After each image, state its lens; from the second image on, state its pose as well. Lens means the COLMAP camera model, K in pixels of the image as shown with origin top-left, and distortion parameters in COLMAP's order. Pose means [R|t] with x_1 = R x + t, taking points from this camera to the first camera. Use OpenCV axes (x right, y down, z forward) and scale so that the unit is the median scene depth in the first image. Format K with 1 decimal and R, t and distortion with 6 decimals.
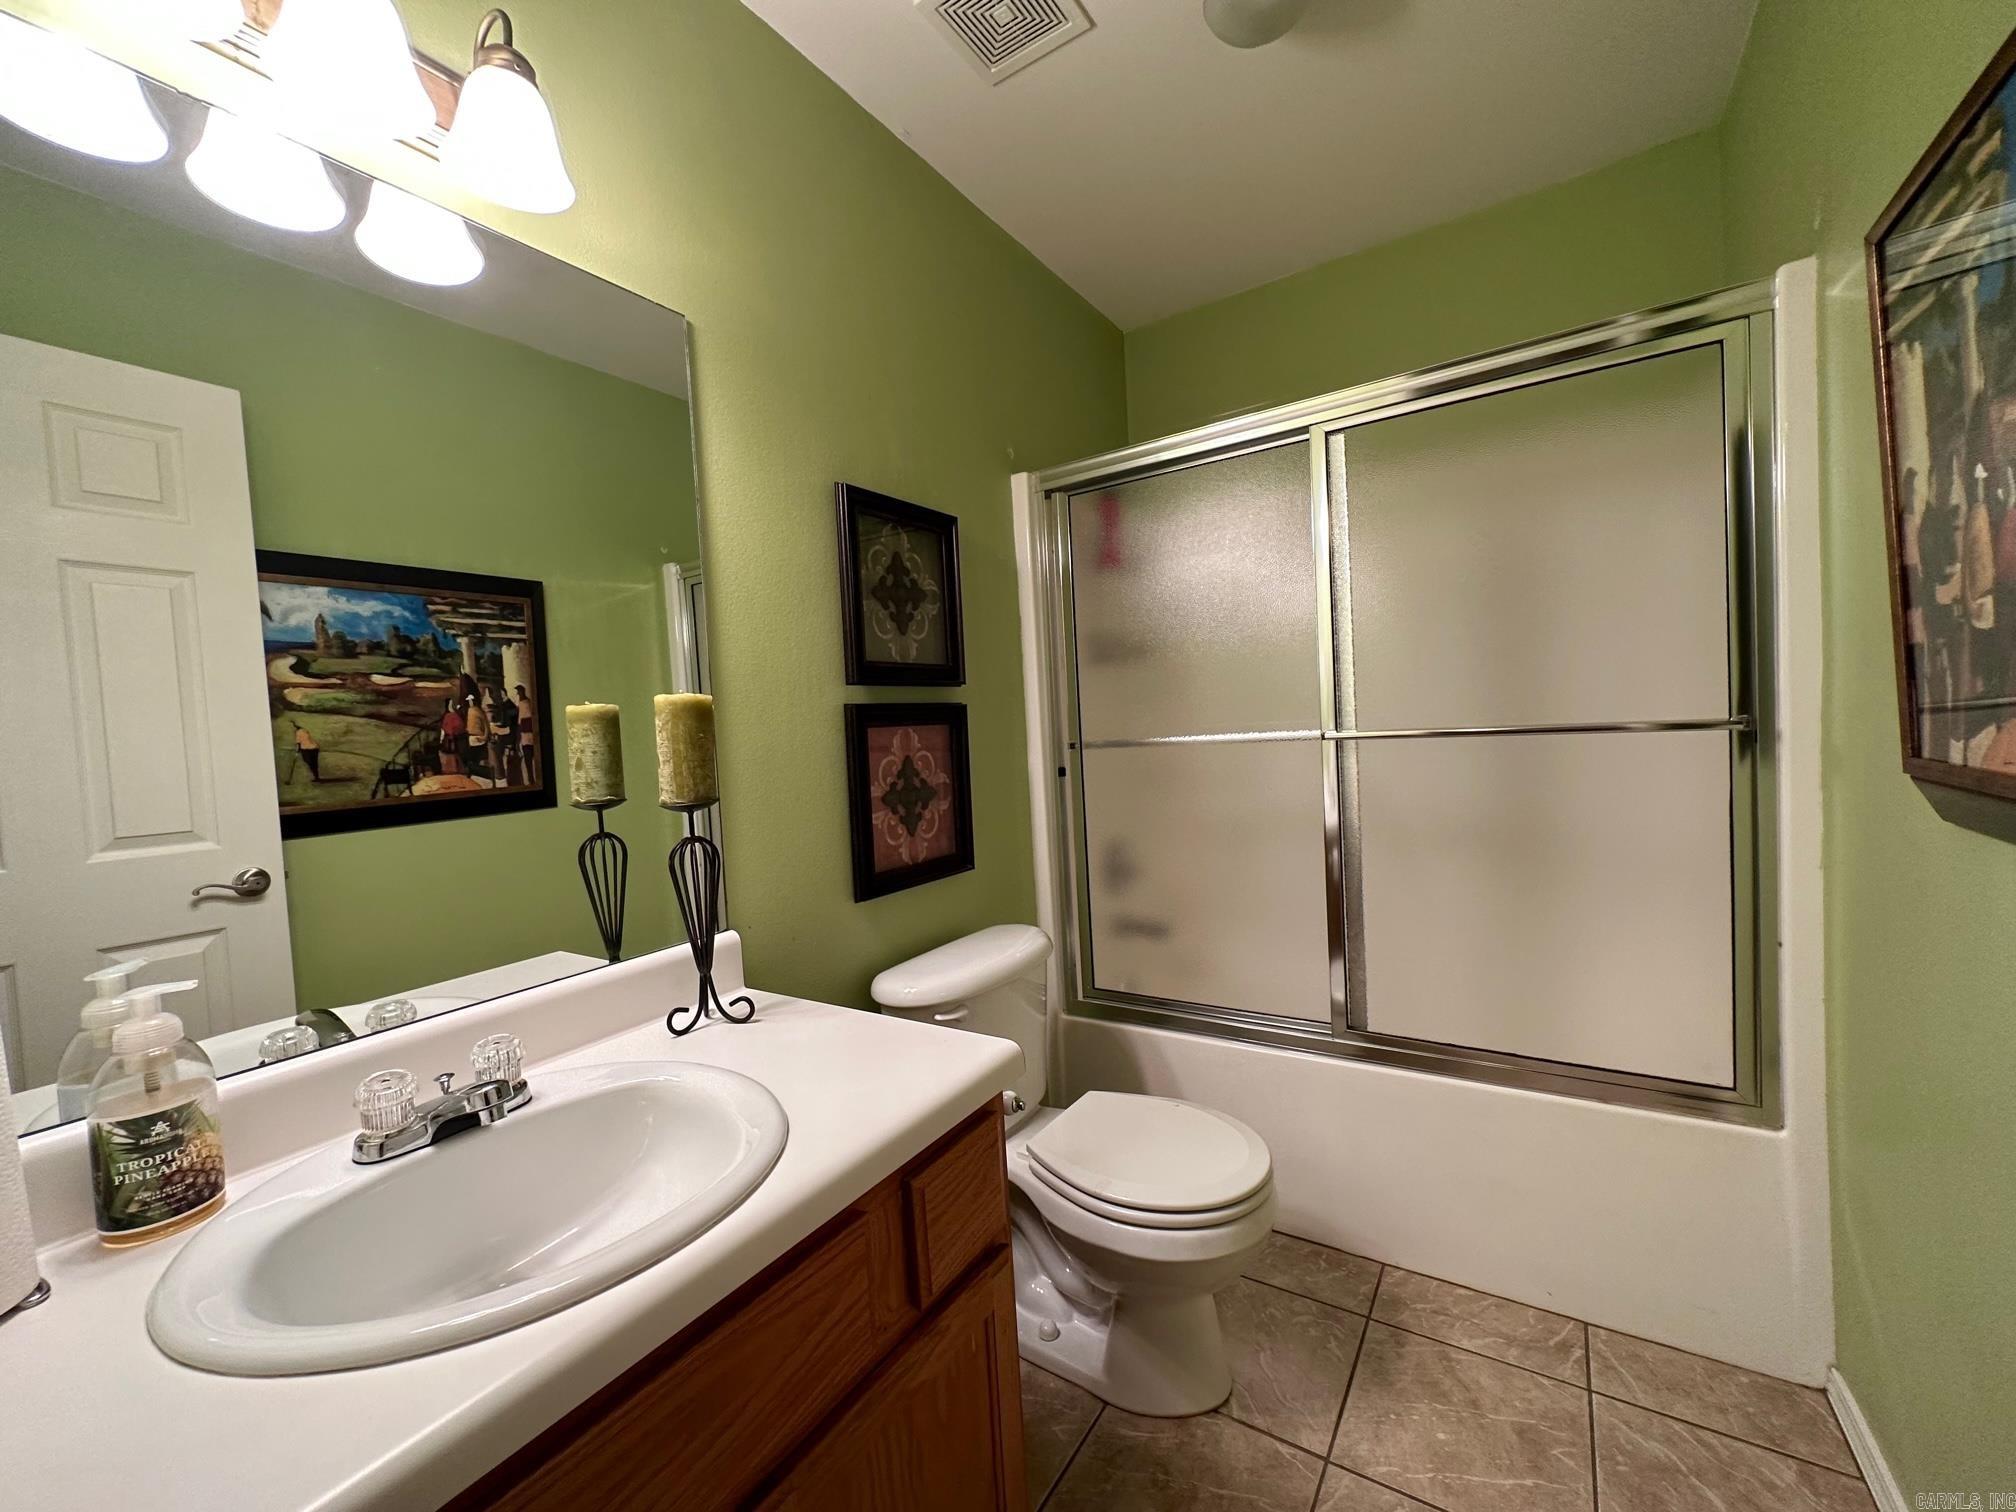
lens RADIAL K [[805.7, 0, 1012.5], [0, 805.7, 755.2], [0, 0, 1]] dist [0.001067, -0.000633]
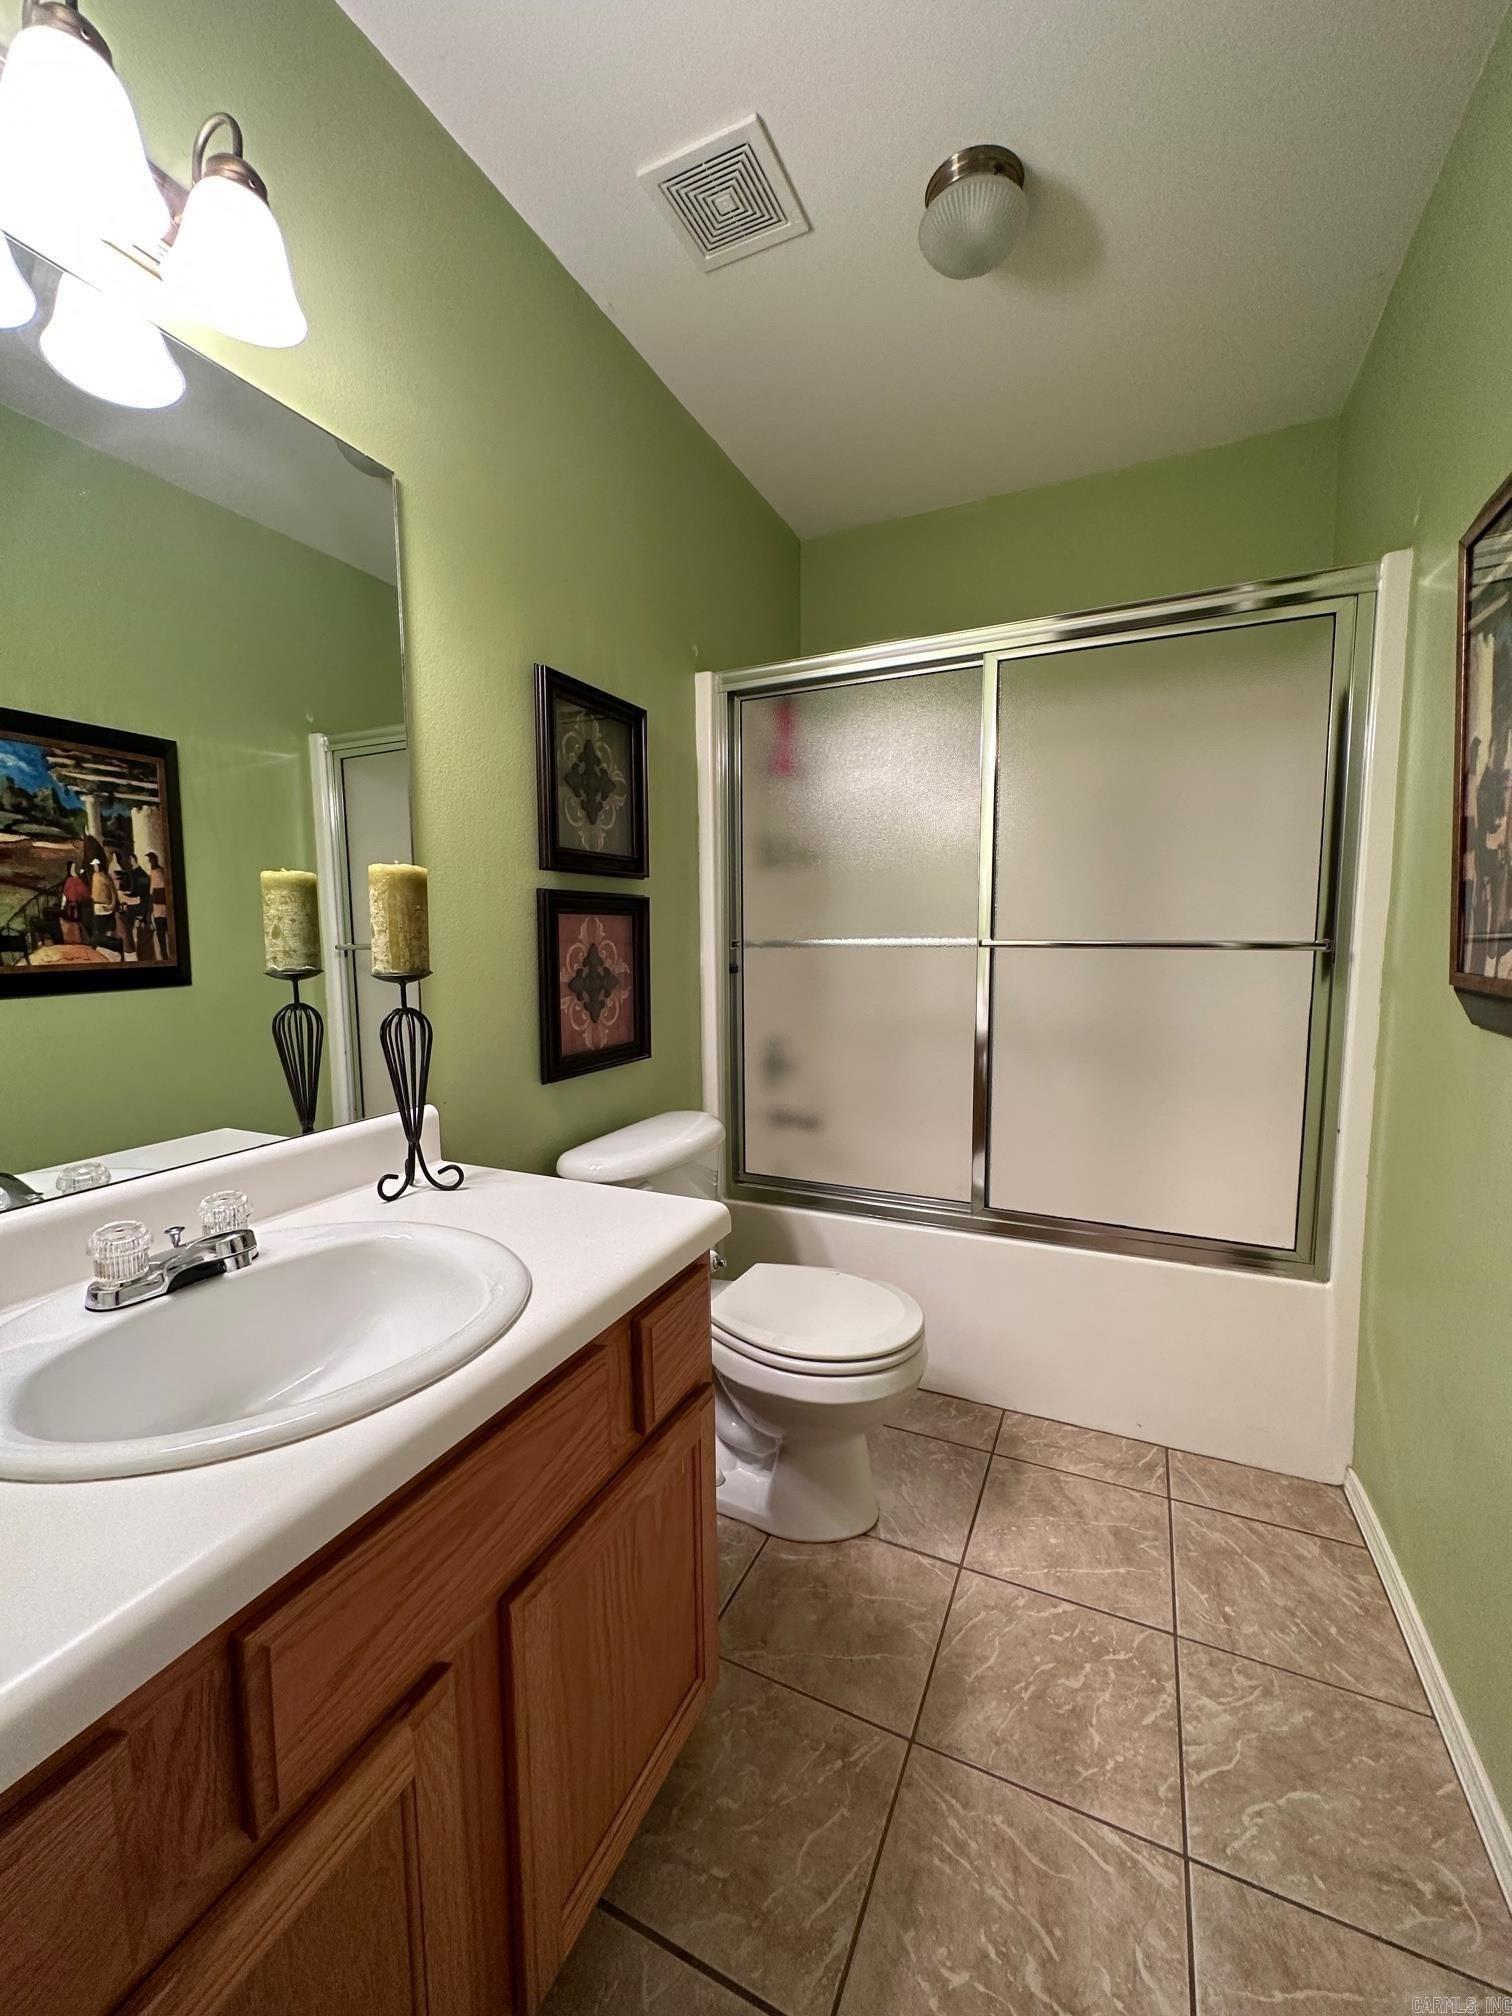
lens RADIAL K [[805.7, 0, 756.0], [0, 805.7, 1008.0], [0, 0, 1]] dist [0.001067, -0.000633]
pose [[0.988208, 0.034147, 0.149264, -0.098513], [-0.042108, 0.997836, 0.050504, 0.027843], [-0.147216, -0.056194, 0.987507, -0.054003]]
